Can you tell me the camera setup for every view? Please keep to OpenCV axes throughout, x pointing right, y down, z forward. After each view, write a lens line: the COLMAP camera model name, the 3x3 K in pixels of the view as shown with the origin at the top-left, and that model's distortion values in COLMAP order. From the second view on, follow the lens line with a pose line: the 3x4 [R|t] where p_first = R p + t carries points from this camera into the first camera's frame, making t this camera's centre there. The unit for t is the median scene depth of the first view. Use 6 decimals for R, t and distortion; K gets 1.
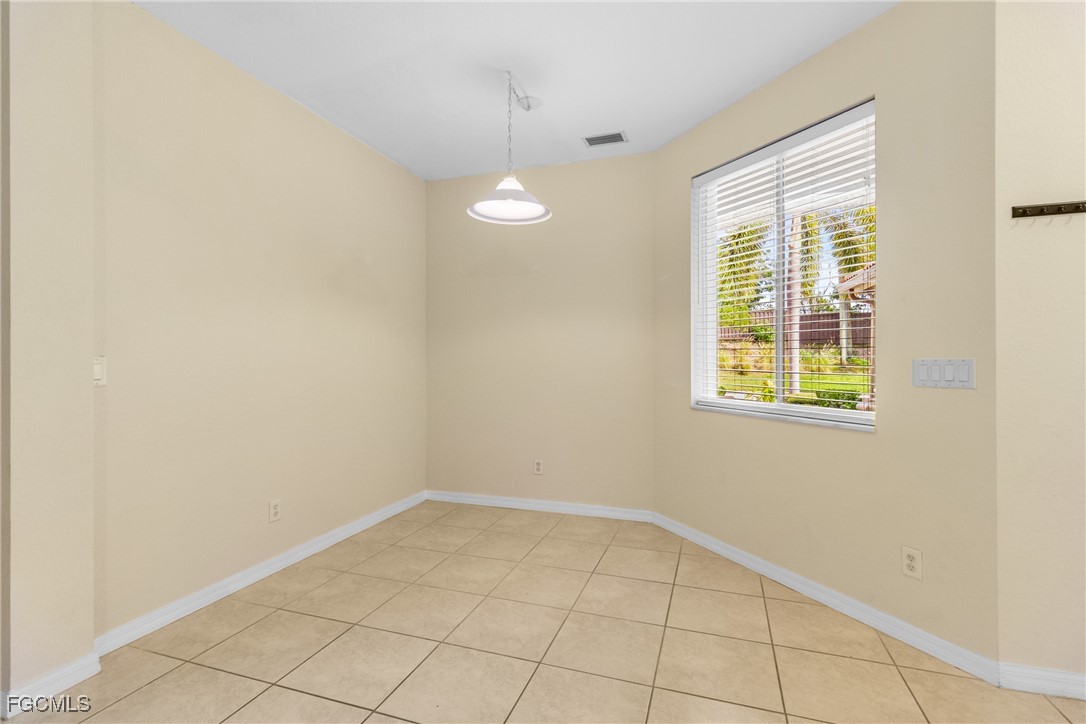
lens RADIAL K [[504.4, 0, 550.7], [0, 504.4, 360.0], [0, 0, 1]] dist [0.006454, -0.000052]
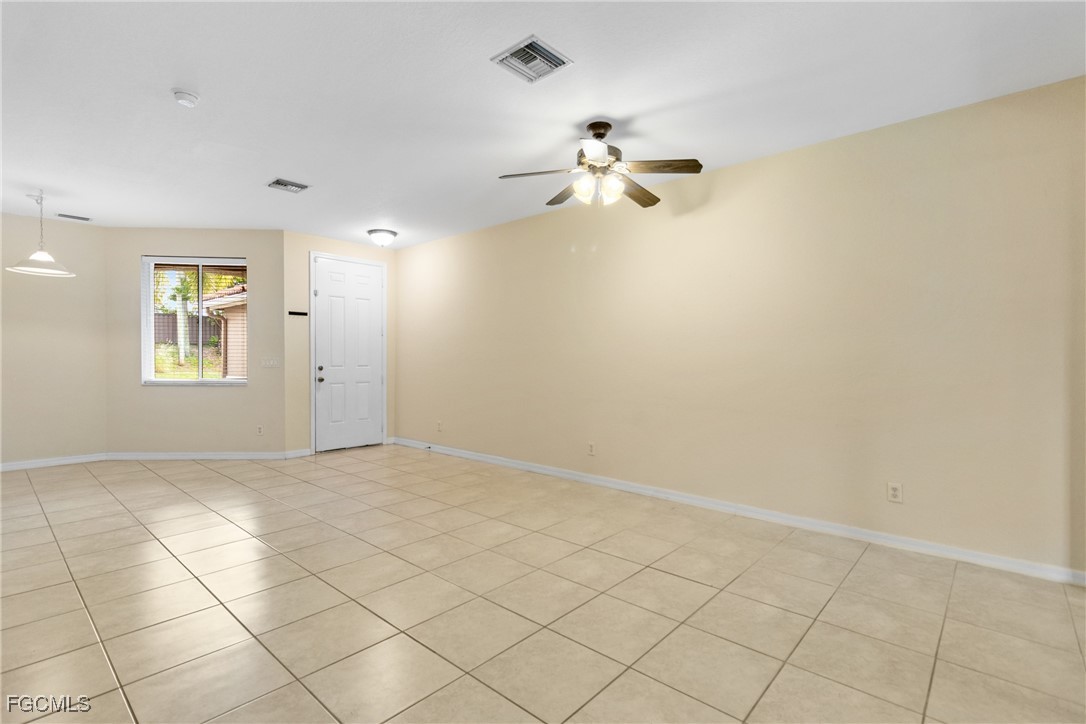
lens RADIAL K [[504.4, 0, 544.3], [0, 504.4, 362.2], [0, 0, 1]] dist [0.006454, -0.000052]
pose [[0.396087, -0.006733, 0.918188, -0.993553], [0.003071, 0.999977, 0.006009, 0.008737], [-0.918208, 0.000440, 0.396098, -1.253350]]
